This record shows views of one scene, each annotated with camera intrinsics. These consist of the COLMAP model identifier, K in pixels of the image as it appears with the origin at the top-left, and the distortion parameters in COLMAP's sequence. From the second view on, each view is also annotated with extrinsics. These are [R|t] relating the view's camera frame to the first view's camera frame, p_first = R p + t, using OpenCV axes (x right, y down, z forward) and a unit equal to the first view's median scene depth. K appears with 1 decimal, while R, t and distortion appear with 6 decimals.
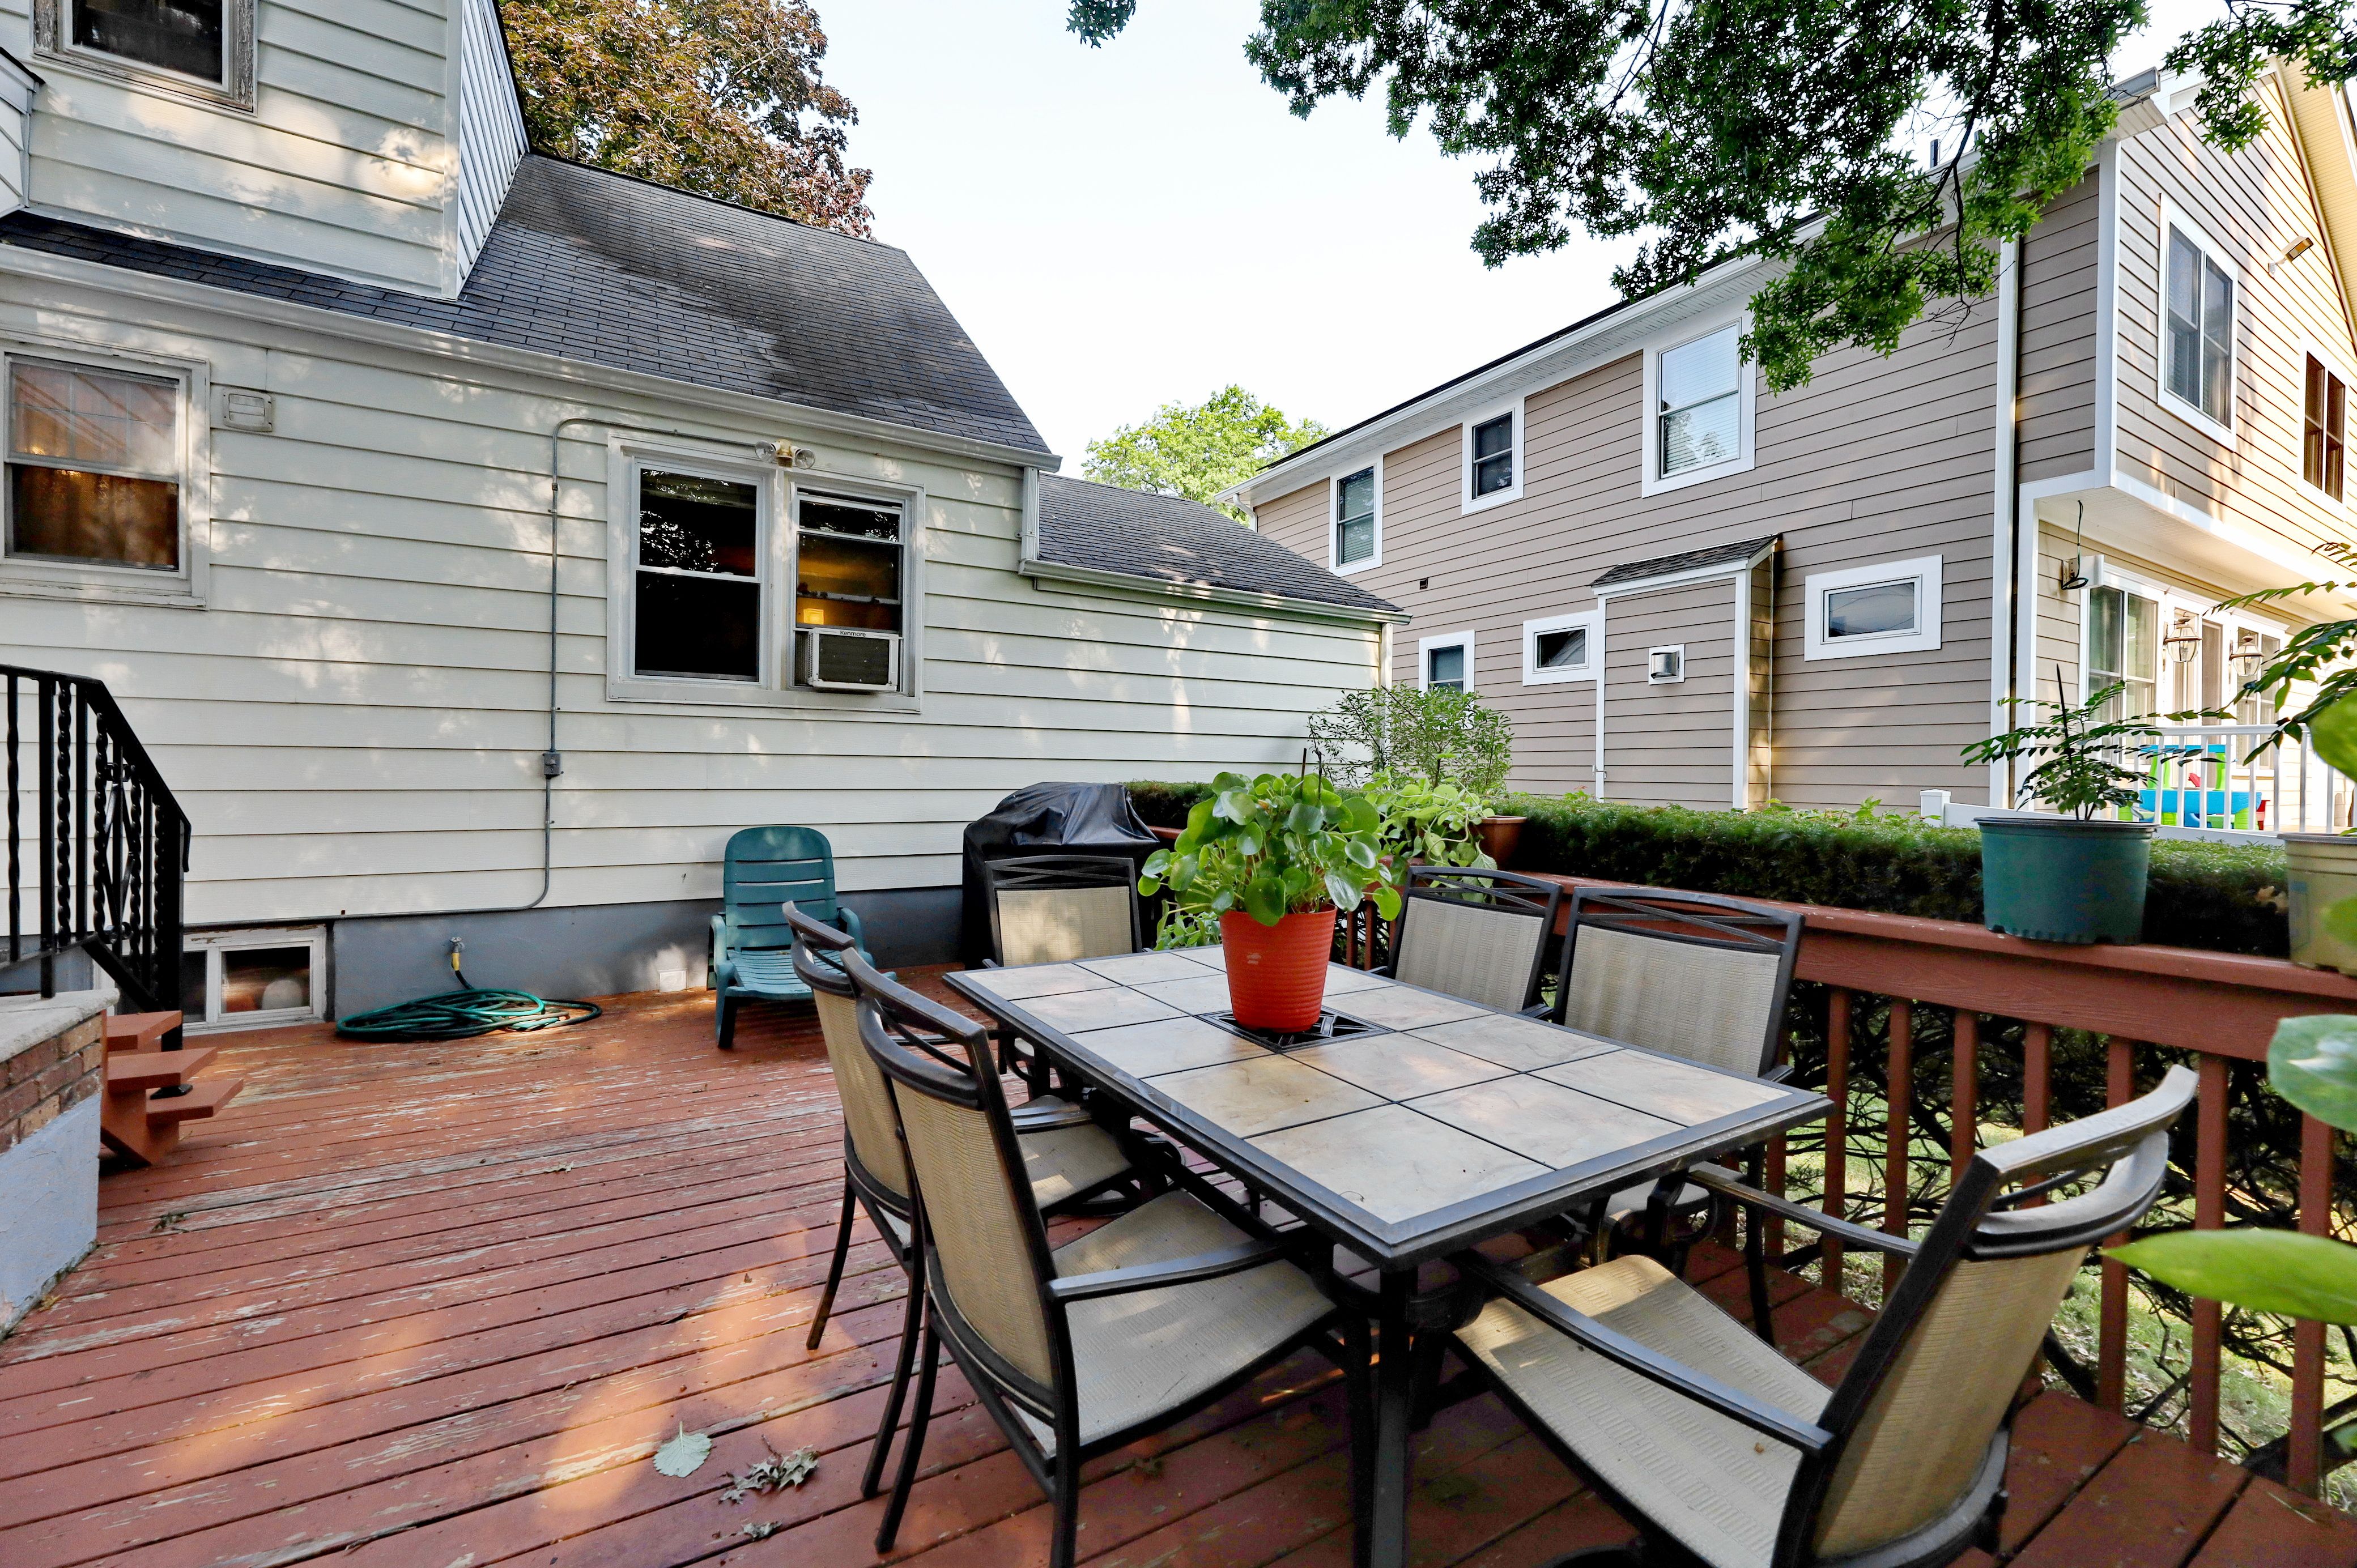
lens RADIAL K [[938.7, 0, 1178.5], [0, 938.7, 784.0], [0, 0, 1]] dist [-0.000389, 0.000033]
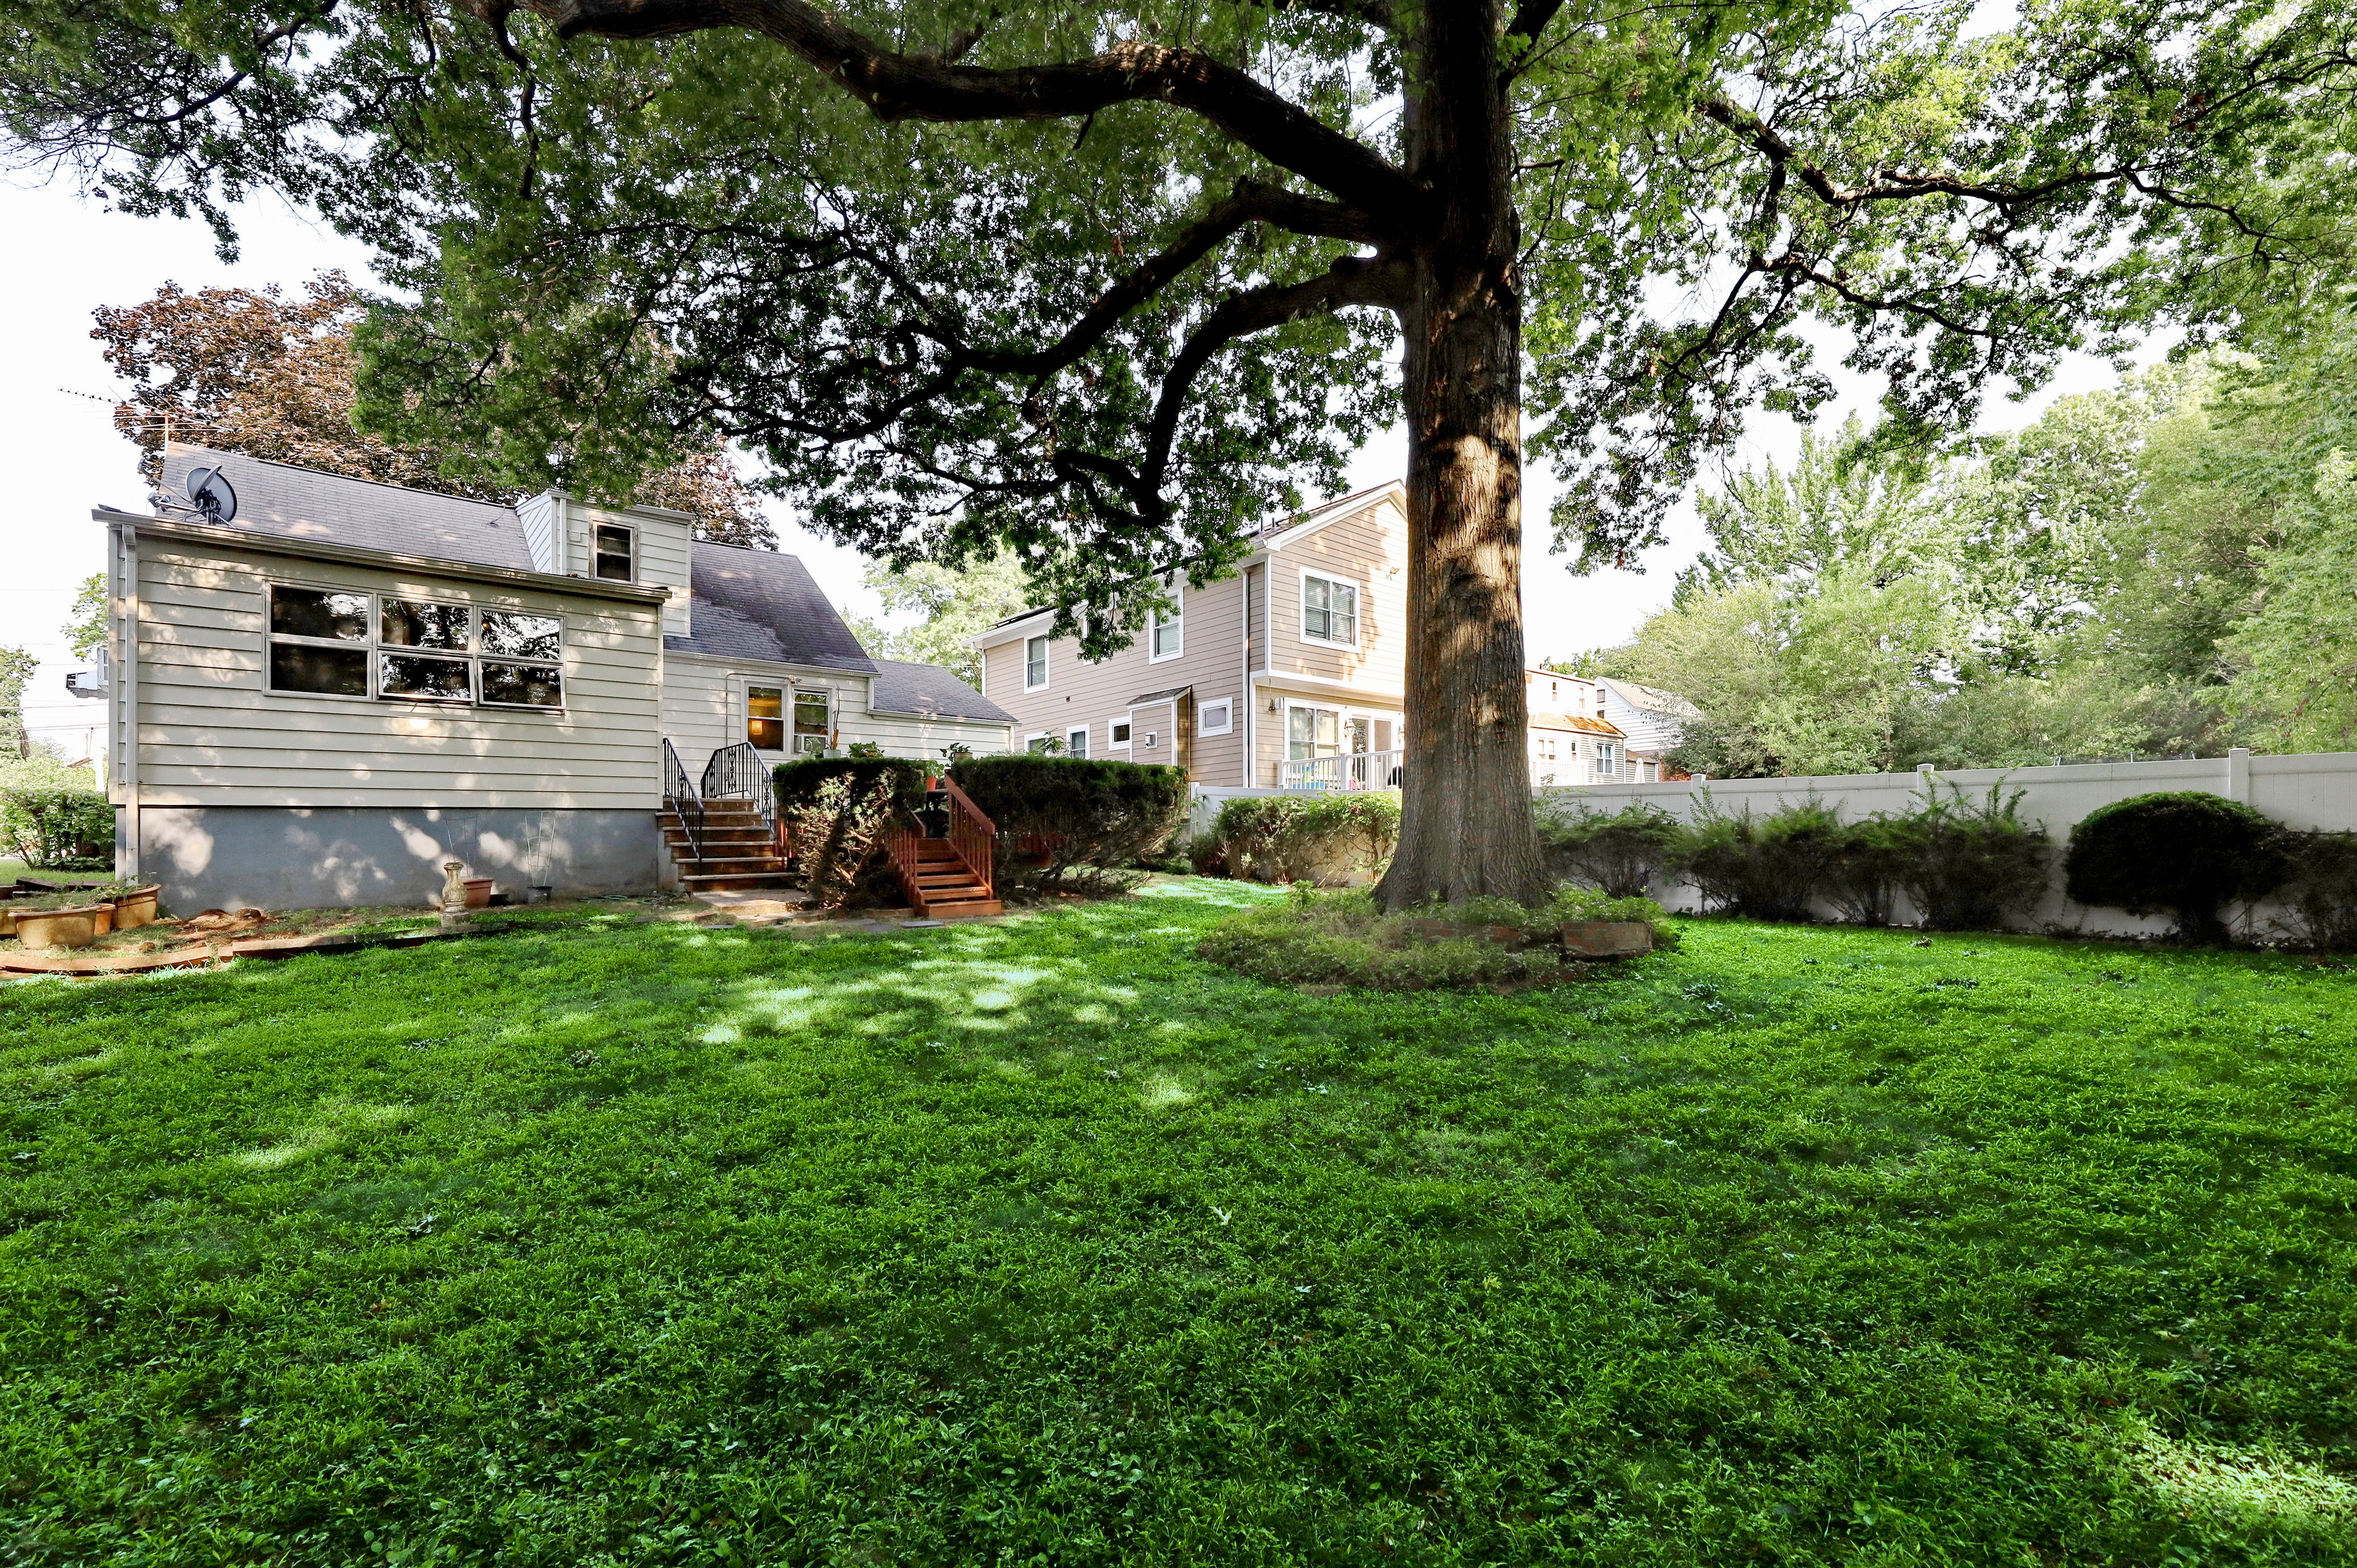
lens RADIAL K [[938.7, 0, 1178.5], [0, 938.7, 784.0], [0, 0, 1]] dist [-0.000389, 0.000033]
pose [[0.975845, -0.024907, 0.217038, 0.113750], [0.042006, 0.996334, -0.074530, 0.209667], [-0.214386, 0.081846, 0.973314, -1.687655]]
